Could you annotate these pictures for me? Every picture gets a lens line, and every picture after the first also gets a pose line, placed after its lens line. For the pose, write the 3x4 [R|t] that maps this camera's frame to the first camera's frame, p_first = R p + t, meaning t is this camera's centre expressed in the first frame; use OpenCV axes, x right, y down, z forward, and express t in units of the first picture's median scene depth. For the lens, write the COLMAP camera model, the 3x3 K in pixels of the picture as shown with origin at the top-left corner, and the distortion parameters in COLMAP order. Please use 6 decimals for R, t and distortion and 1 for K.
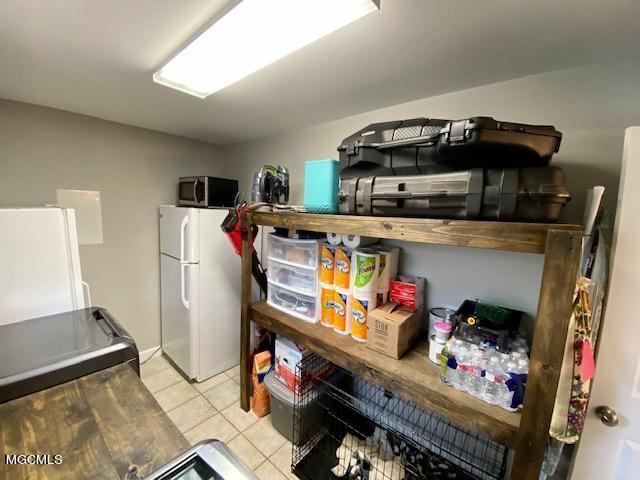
lens RADIAL K [[256.6, 0, 320.0], [0, 256.6, 240.0], [0, 0, 1]] dist [-0.033005, -0.000478]
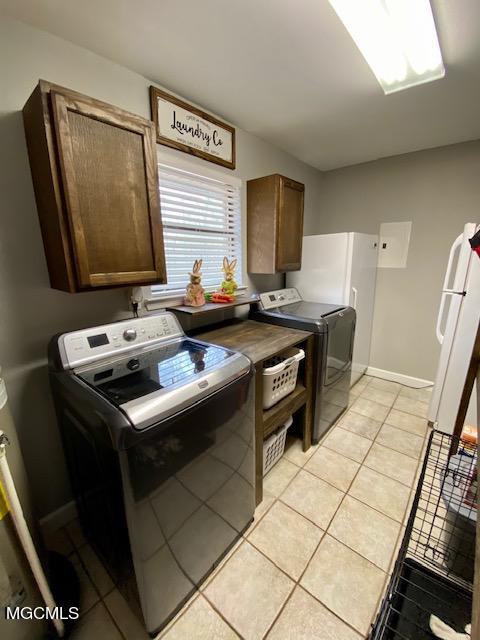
lens RADIAL K [[256.6, 0, 240.0], [0, 256.6, 320.0], [0, 0, 1]] dist [-0.033005, -0.000478]
pose [[-0.013720, 0.216019, -0.976293, 0.490100], [-0.105606, 0.970611, 0.216246, 0.110043], [0.994313, 0.106070, 0.009496, 0.420959]]
